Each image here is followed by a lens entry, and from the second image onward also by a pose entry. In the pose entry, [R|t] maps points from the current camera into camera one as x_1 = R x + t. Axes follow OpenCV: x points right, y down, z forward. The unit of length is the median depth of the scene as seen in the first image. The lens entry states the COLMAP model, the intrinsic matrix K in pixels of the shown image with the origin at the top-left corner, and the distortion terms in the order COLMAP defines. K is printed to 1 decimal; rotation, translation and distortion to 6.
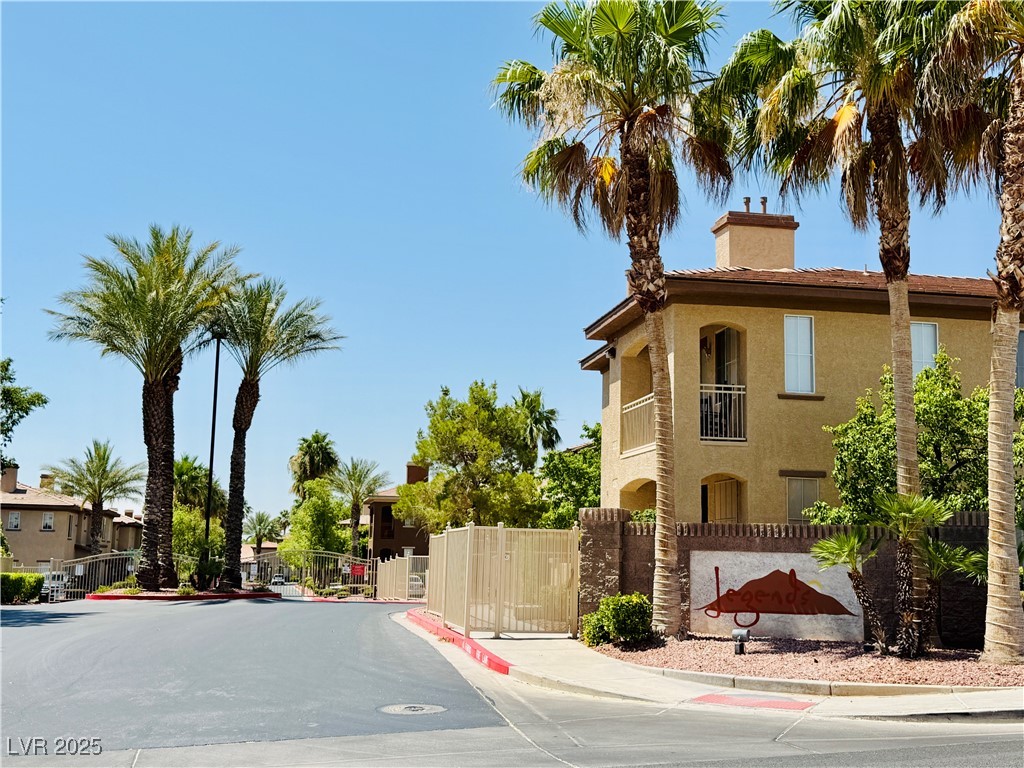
lens RADIAL K [[1189.0, 0, 517.0], [0, 1189.0, 390.3], [0, 0, 1]] dist [0.187687, -0.411088]
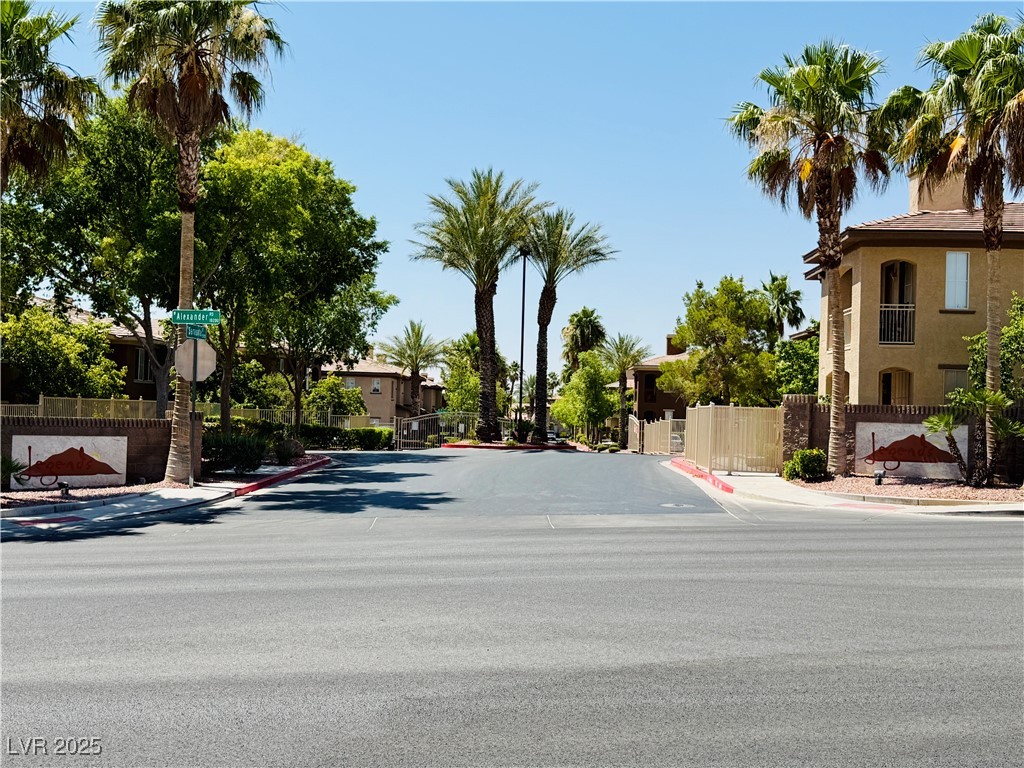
lens RADIAL K [[1189.0, 0, 517.0], [0, 1189.0, 390.3], [0, 0, 1]] dist [0.187687, -0.411088]
pose [[0.976915, 0.002711, -0.213611, 0.035116], [0.022332, 0.993145, 0.114737, -0.070277], [0.212458, -0.116859, 0.970158, -0.442216]]
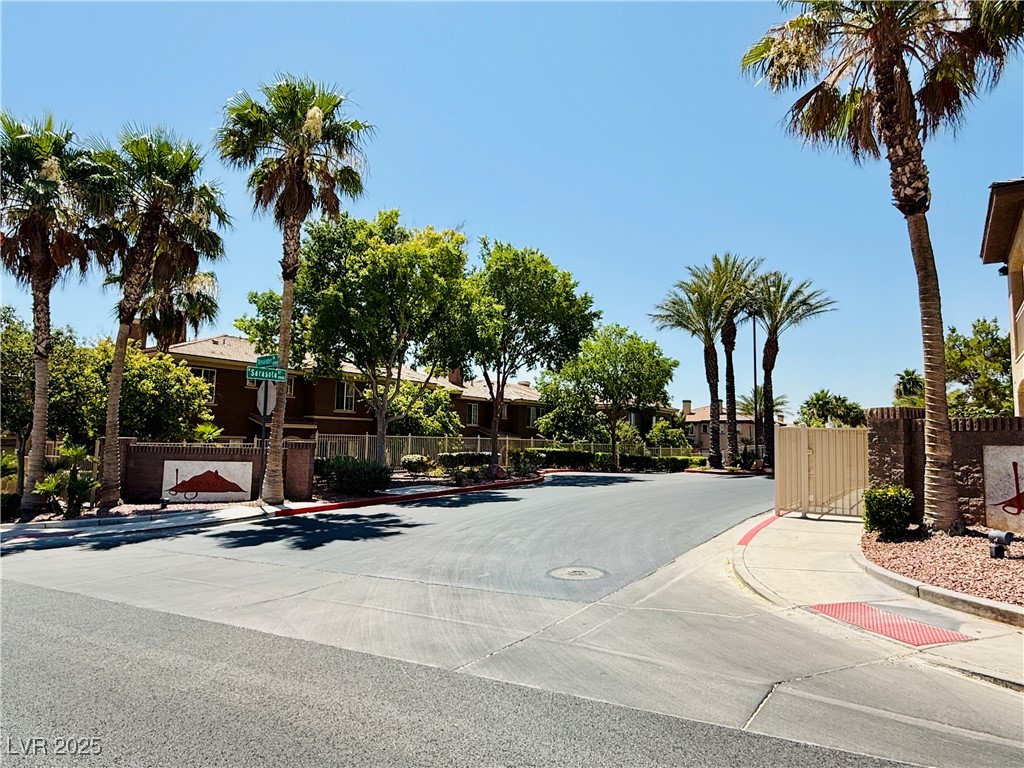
lens RADIAL K [[618.0, 0, 512.0], [0, 618.0, 384.0], [0, 0, 1]] dist [-0.000123, 0.000481]
pose [[0.696554, -0.074063, -0.713672, 0.175648], [0.098366, 0.995124, -0.007264, 0.035699], [0.710730, -0.065141, 0.700442, 0.270323]]
